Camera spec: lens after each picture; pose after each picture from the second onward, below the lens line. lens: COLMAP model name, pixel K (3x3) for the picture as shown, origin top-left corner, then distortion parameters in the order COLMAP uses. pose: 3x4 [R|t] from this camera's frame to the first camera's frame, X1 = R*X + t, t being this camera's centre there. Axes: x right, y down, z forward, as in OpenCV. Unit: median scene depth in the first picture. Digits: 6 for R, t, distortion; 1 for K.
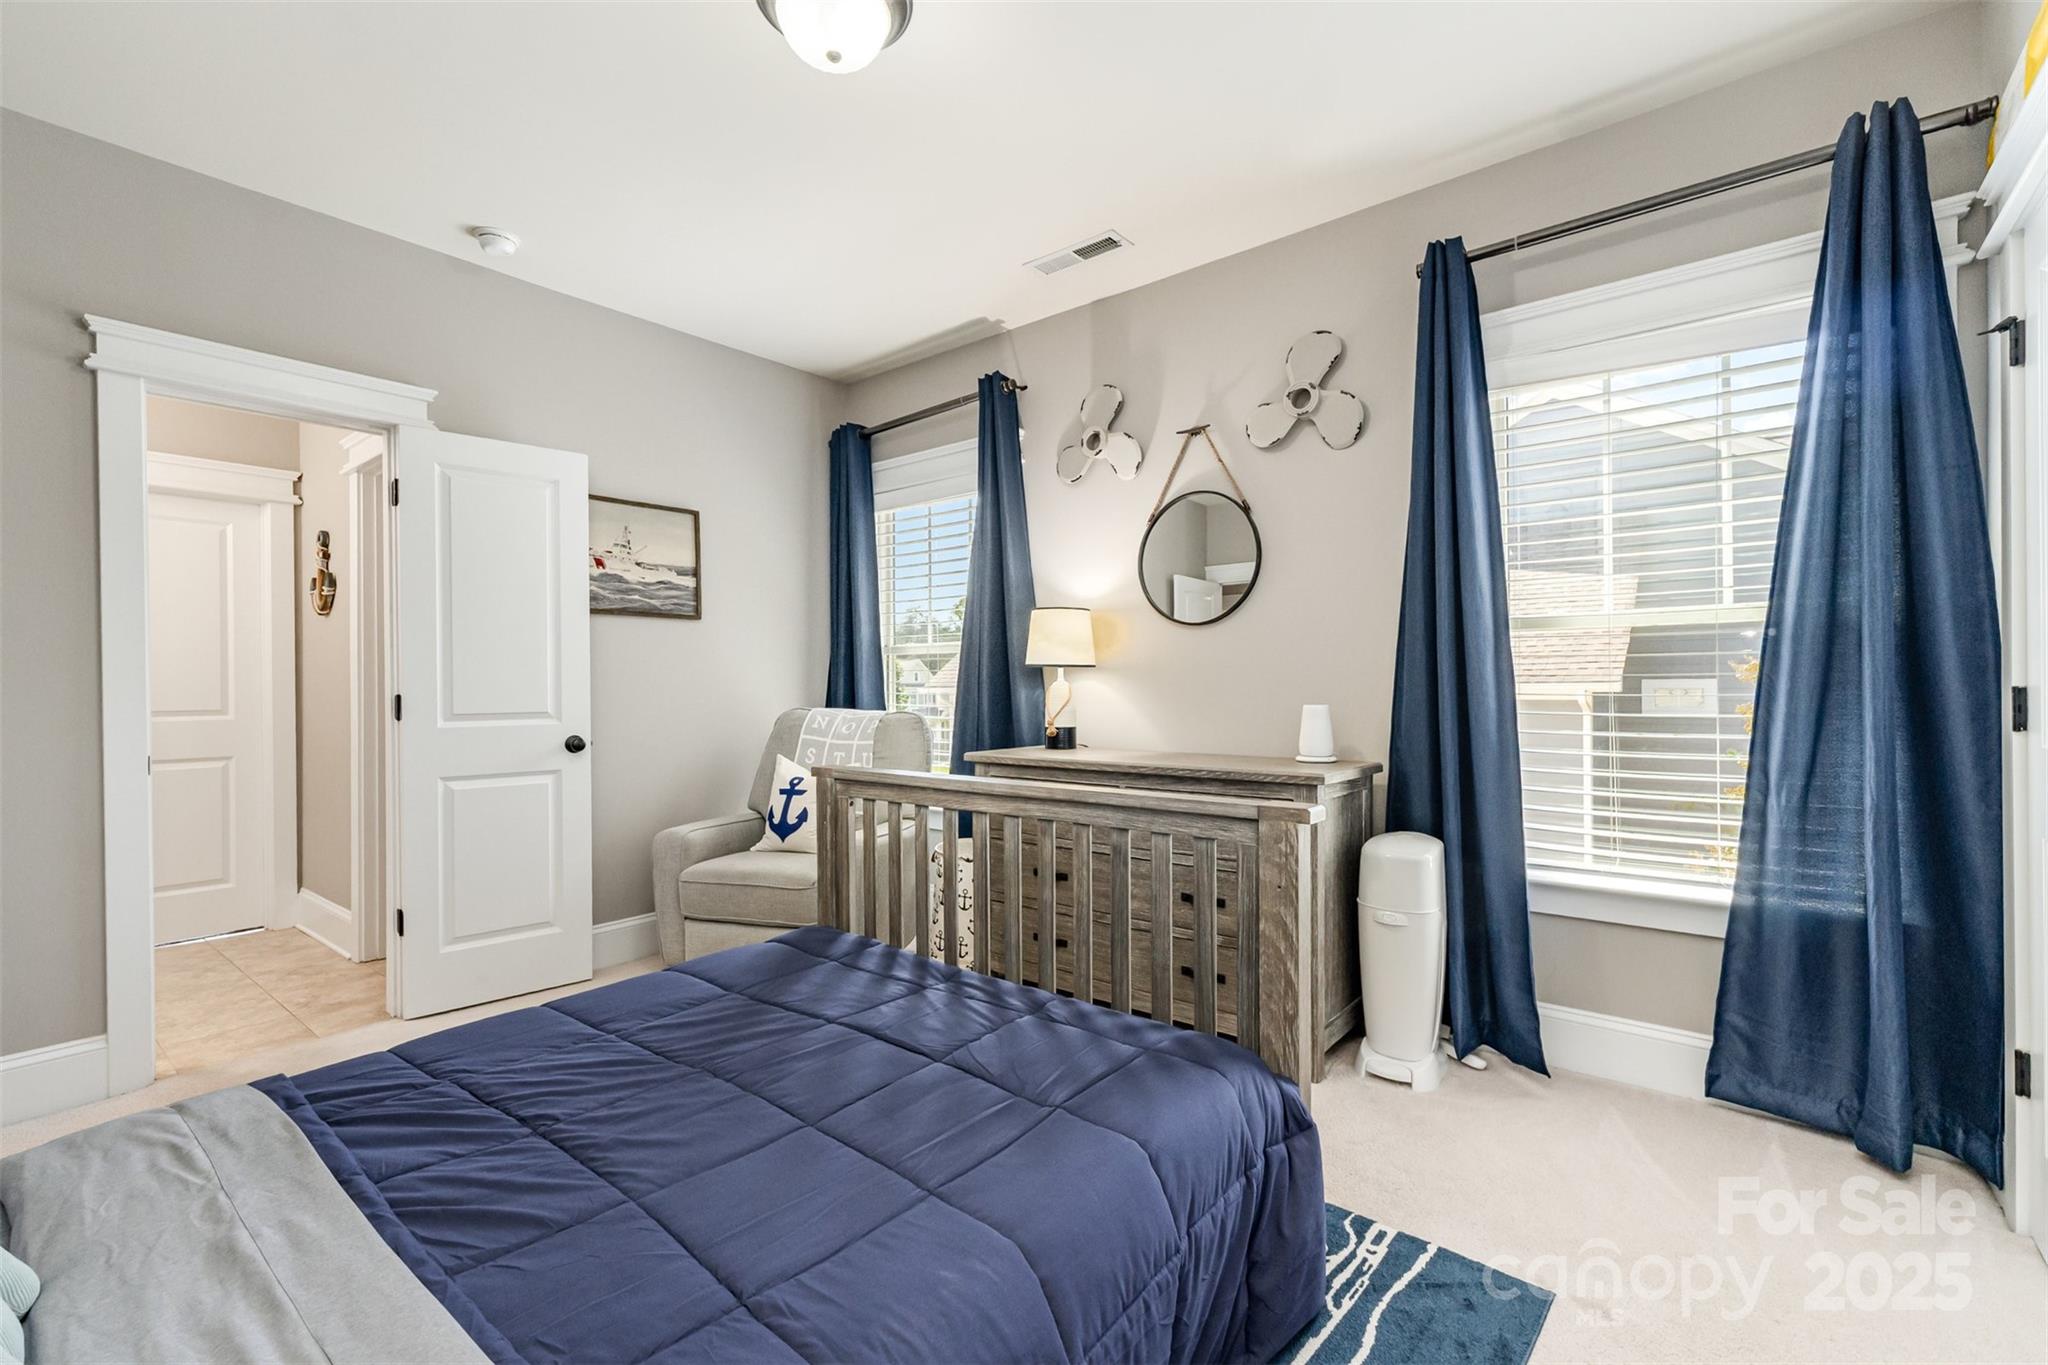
lens RADIAL K [[903.2, 0, 1024.0], [0, 903.2, 682.5], [0, 0, 1]] dist [-0.001306, -0.000197]
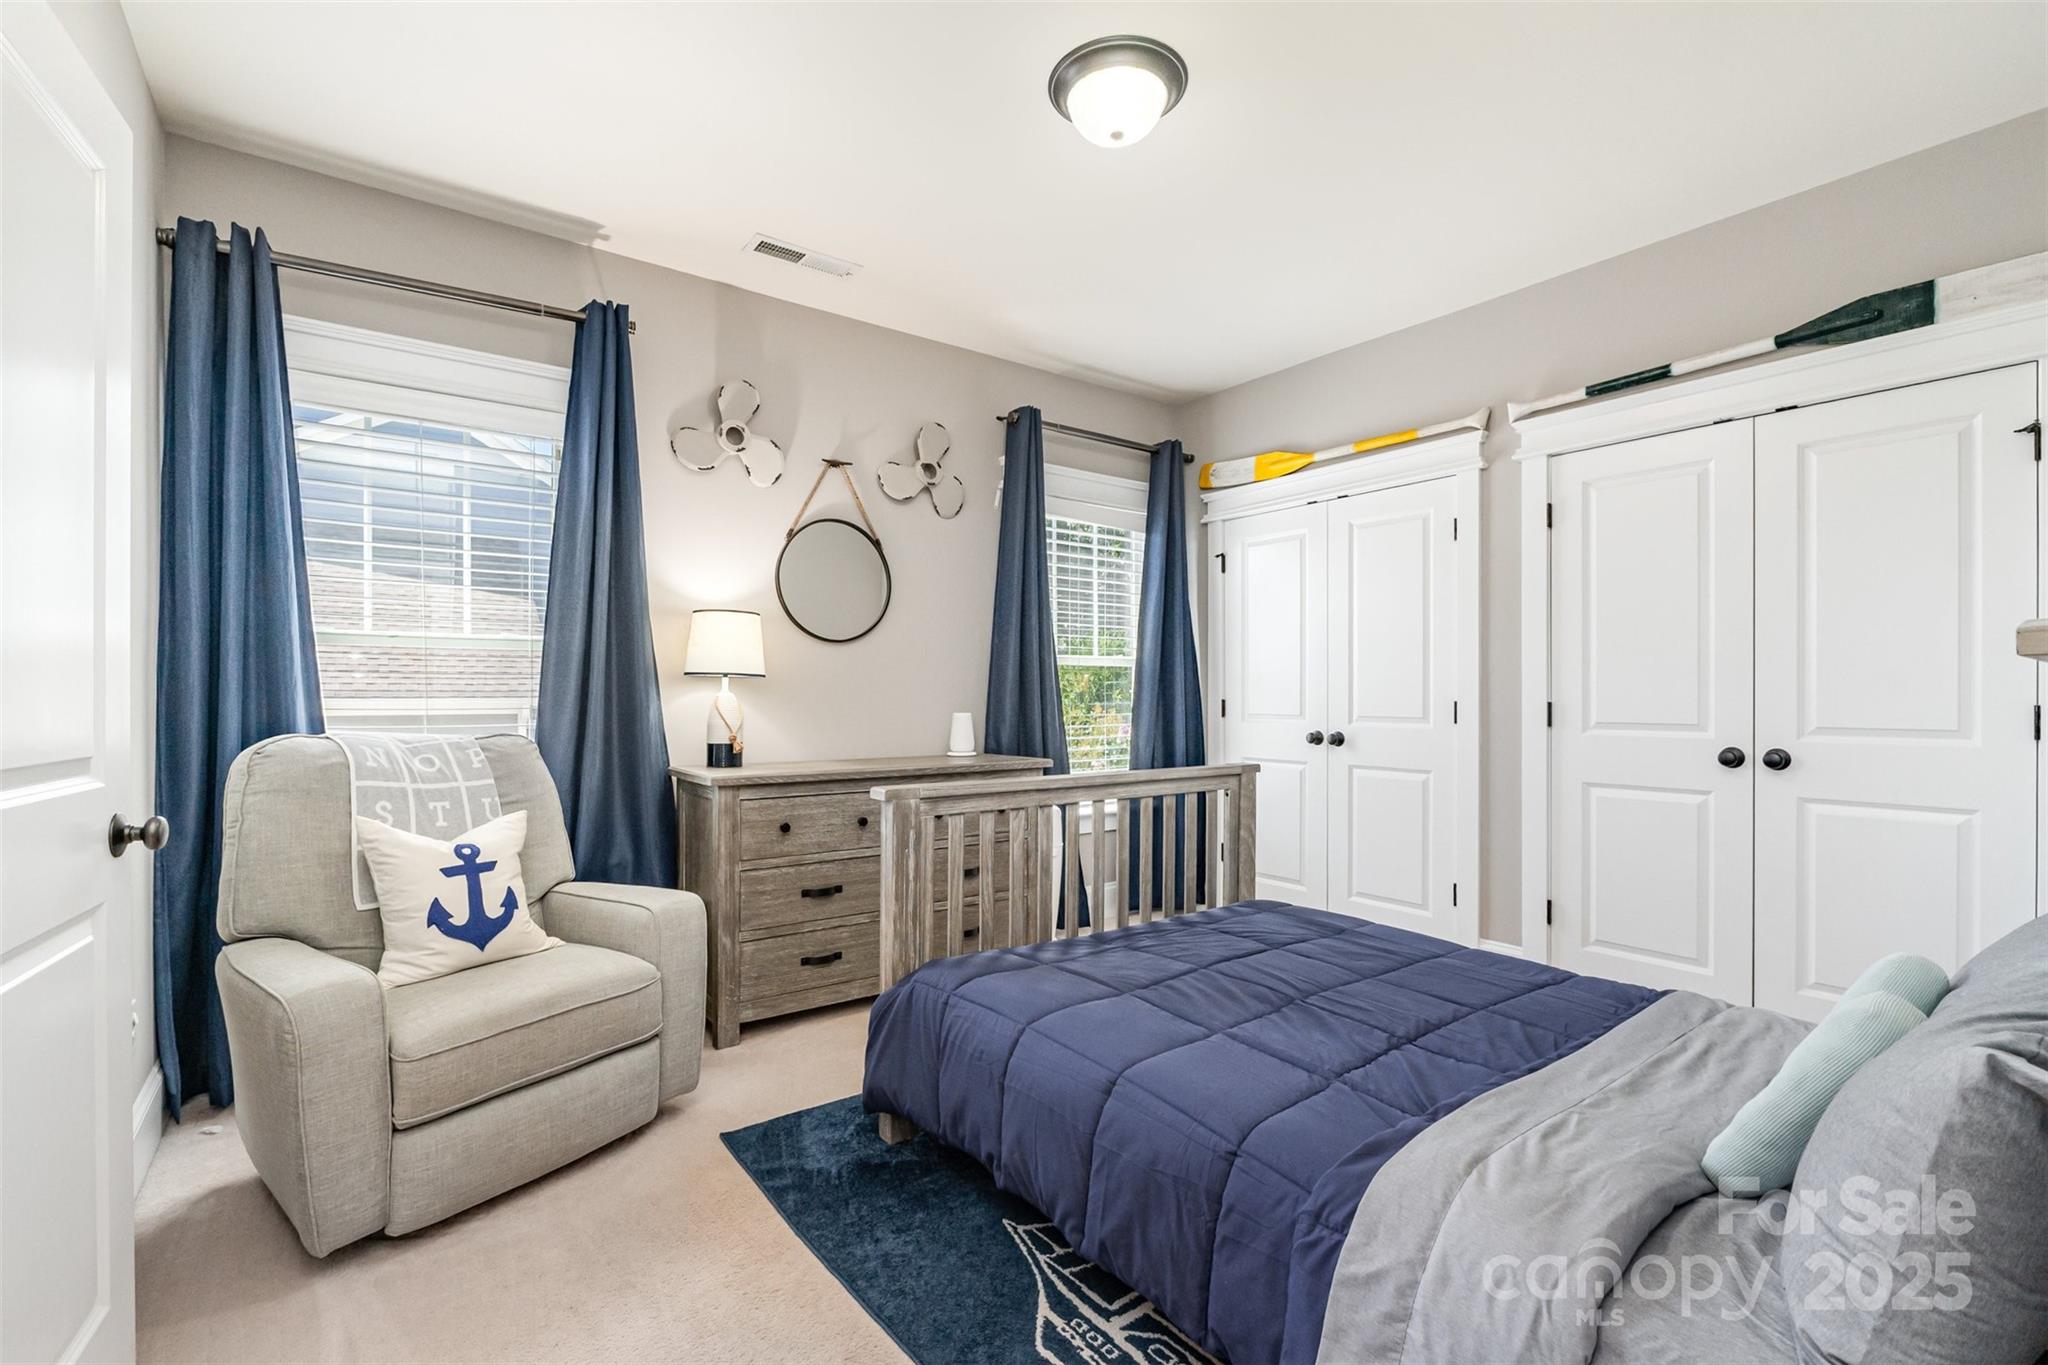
lens RADIAL K [[918.3, 0, 1024.0], [0, 918.3, 682.5], [0, 0, 1]] dist [-0.001715, -0.000264]
pose [[0.225558, 0.020725, 0.974009, -0.832339], [-0.005244, 0.999785, -0.020059, 0.006136], [-0.974216, -0.000583, 0.225618, 0.528832]]
